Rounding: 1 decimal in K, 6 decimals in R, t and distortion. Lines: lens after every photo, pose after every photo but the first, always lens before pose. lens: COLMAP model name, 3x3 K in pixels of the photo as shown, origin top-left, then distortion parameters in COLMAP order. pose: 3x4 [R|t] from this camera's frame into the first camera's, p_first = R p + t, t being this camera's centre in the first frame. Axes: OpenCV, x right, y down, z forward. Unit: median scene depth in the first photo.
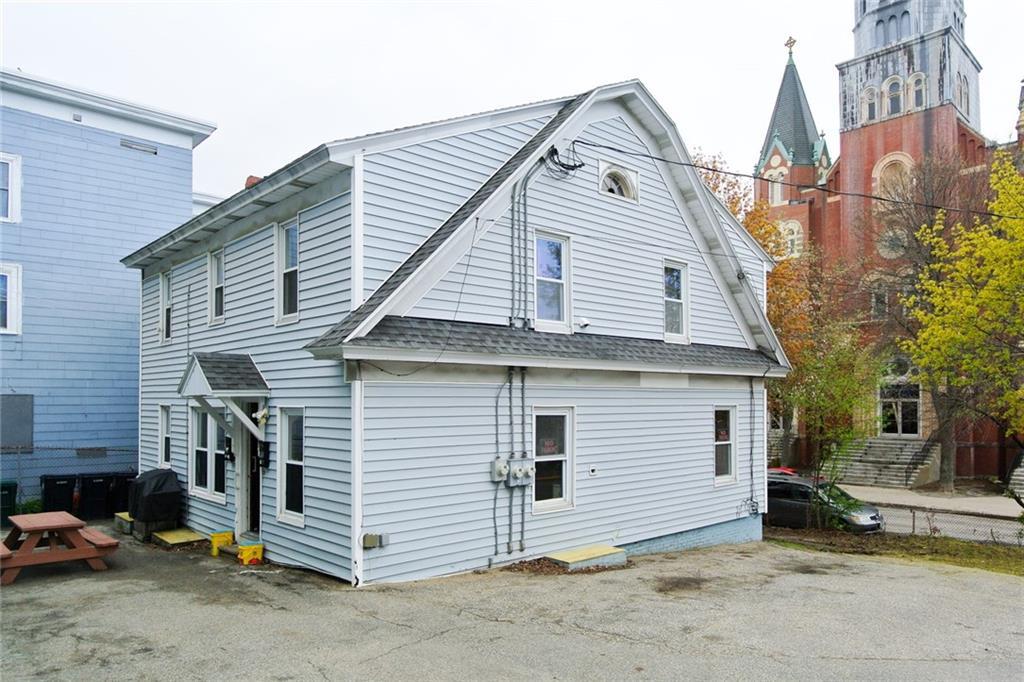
lens RADIAL K [[650.4, 0, 512.3], [0, 650.4, 390.8], [0, 0, 1]] dist [0.001792, -0.039929]
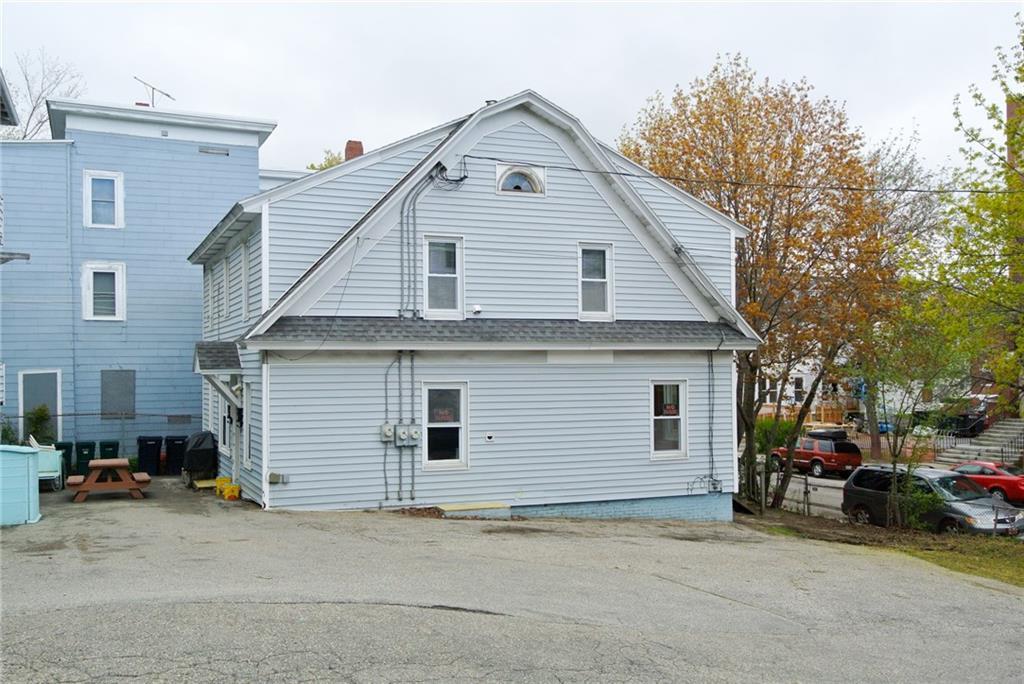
lens RADIAL K [[1002.8, 0, 512.0], [0, 1002.8, 342.0], [0, 0, 1]] dist [-0.016549, -0.002166]
pose [[0.924018, -0.013426, -0.382113, 0.863853], [0.010472, 0.999897, -0.009810, -0.028767], [0.382205, 0.005063, 0.924064, -0.640042]]
